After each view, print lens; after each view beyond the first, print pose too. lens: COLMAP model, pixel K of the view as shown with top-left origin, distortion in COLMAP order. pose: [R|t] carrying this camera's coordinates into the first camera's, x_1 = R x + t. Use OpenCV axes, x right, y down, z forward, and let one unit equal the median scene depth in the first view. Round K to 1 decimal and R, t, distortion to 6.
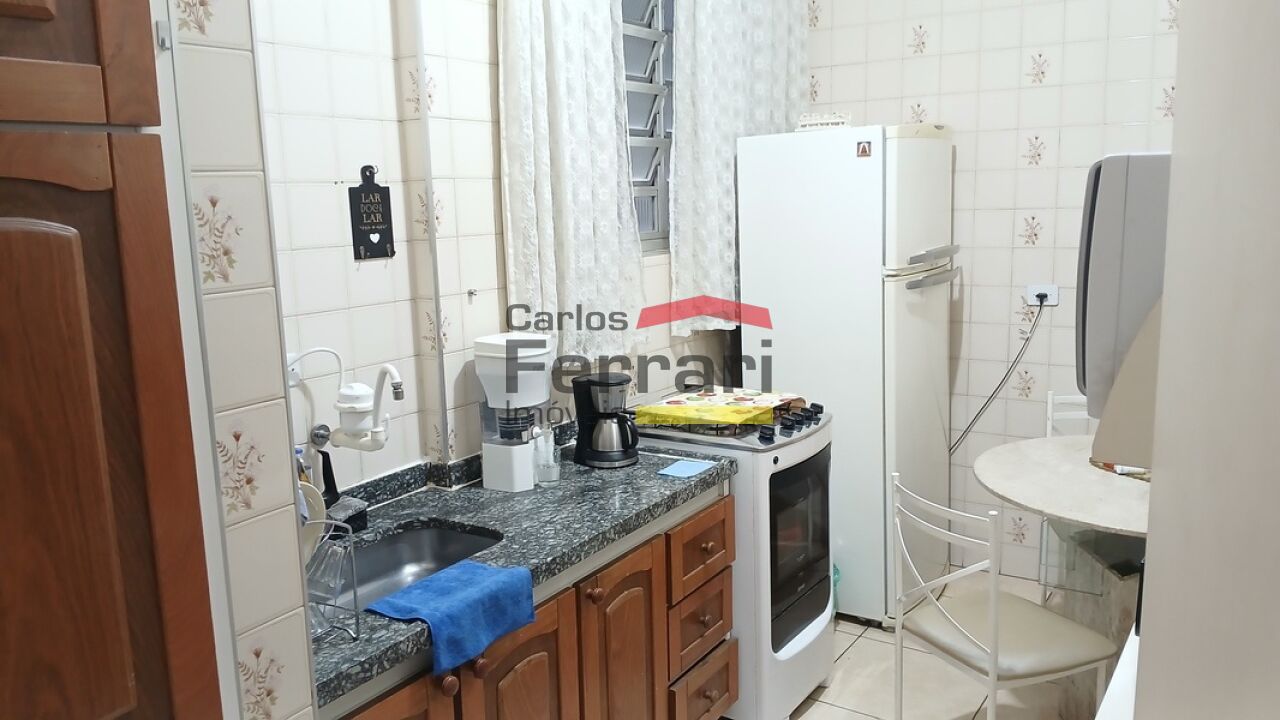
lens RADIAL K [[969.6, 0, 634.5], [0, 969.6, 360.4], [0, 0, 1]] dist [0.114087, -0.238749]
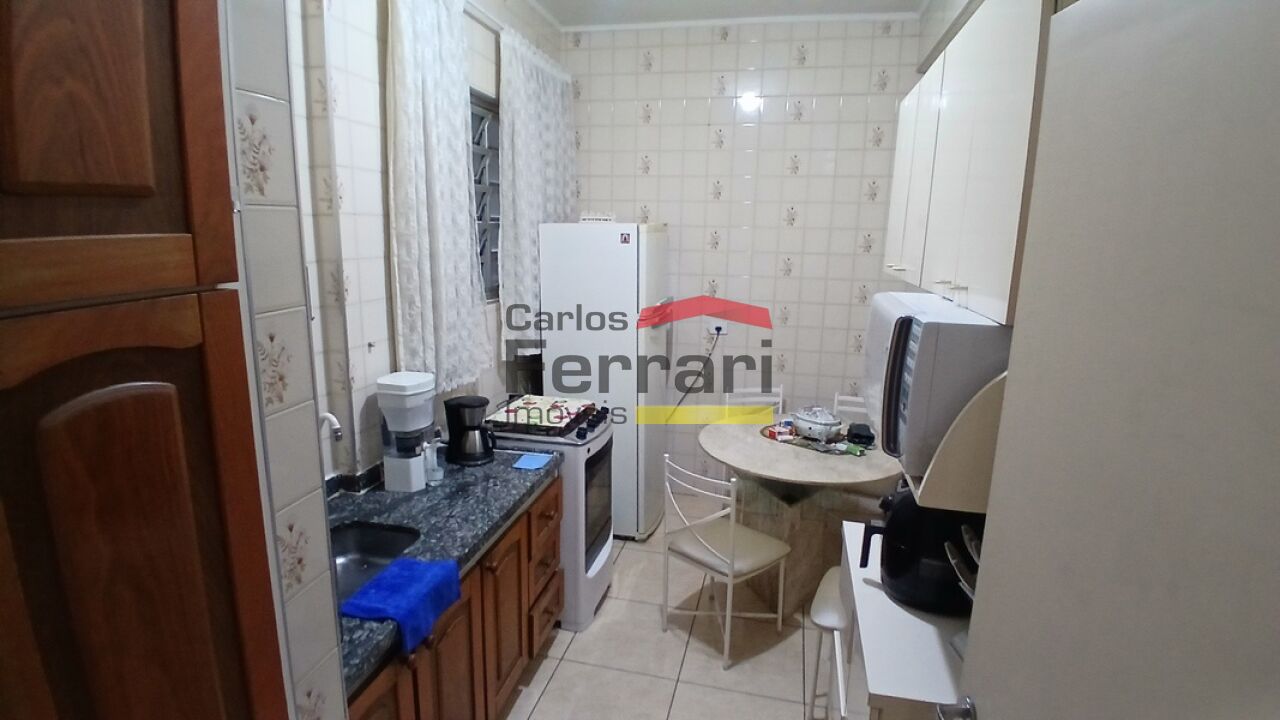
lens RADIAL K [[634.9, 0, 636.1], [0, 634.9, 363.0], [0, 0, 1]] dist [0.011550, -0.053407]
pose [[0.936253, -0.027633, 0.350237, -0.131640], [0.015775, 0.999203, 0.036666, -0.069692], [-0.350971, -0.028804, 0.935943, 0.064103]]
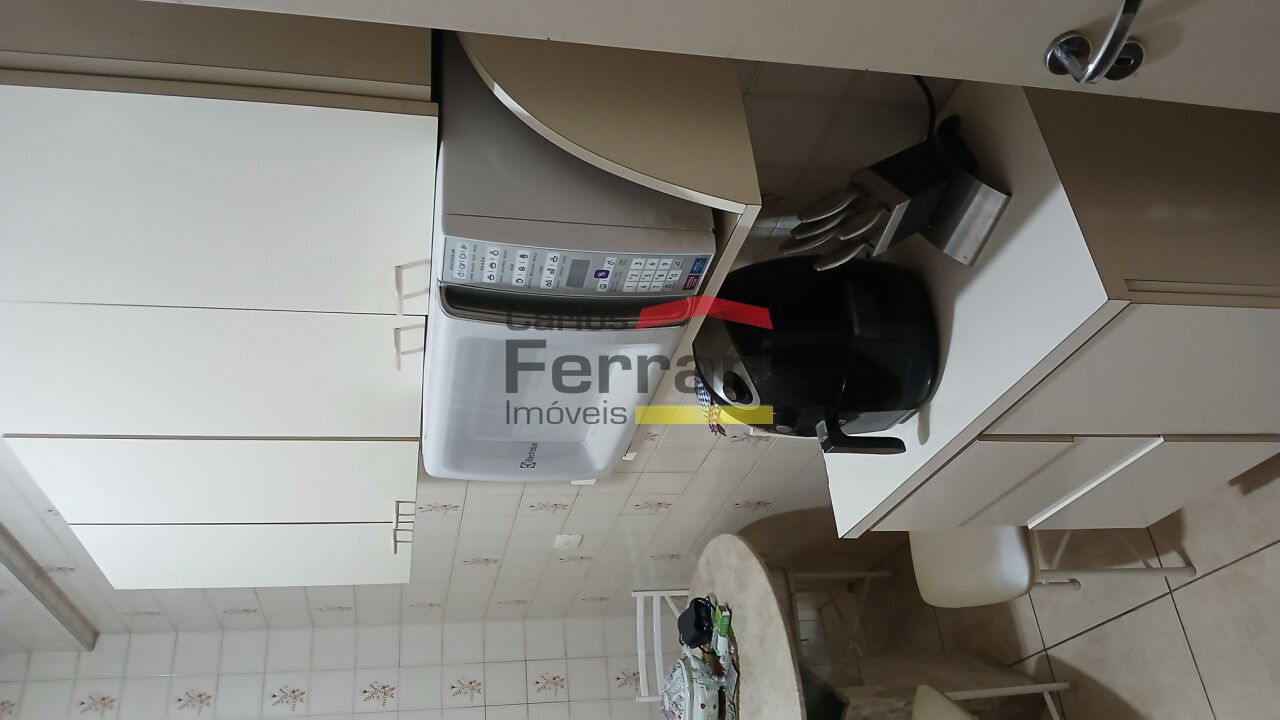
lens RADIAL K [[975.7, 0, 636.6], [0, 975.7, 361.4], [0, 0, 1]] dist [0.103532, -0.214417]
pose [[-0.170028, -0.433270, 0.885081, -0.162738], [0.984303, -0.117788, 0.131428, -0.061361], [0.047308, 0.893534, 0.446496, 0.264259]]
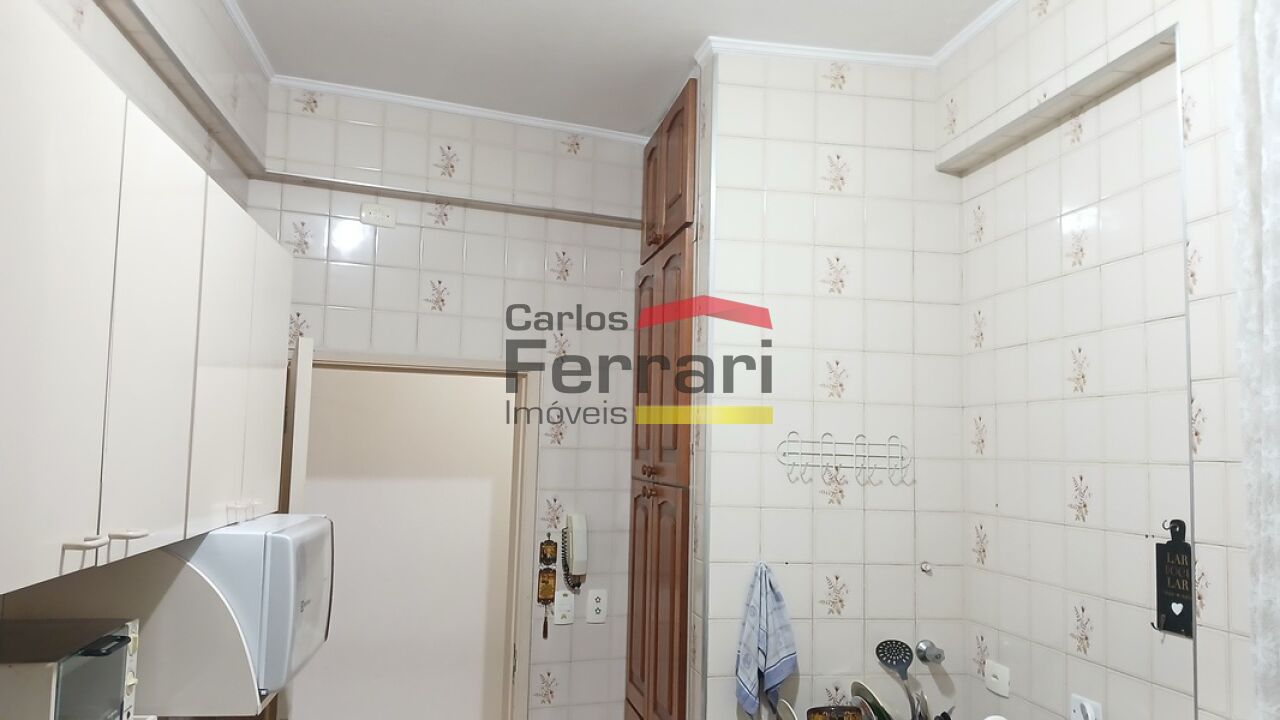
lens RADIAL K [[975.7, 0, 636.6], [0, 975.7, 361.4], [0, 0, 1]] dist [0.103532, -0.214417]
pose [[-0.731771, -0.048757, -0.679804, 0.567168], [-0.120781, 0.990928, 0.058942, -0.293461], [0.670763, 0.125239, -0.731021, 1.161052]]
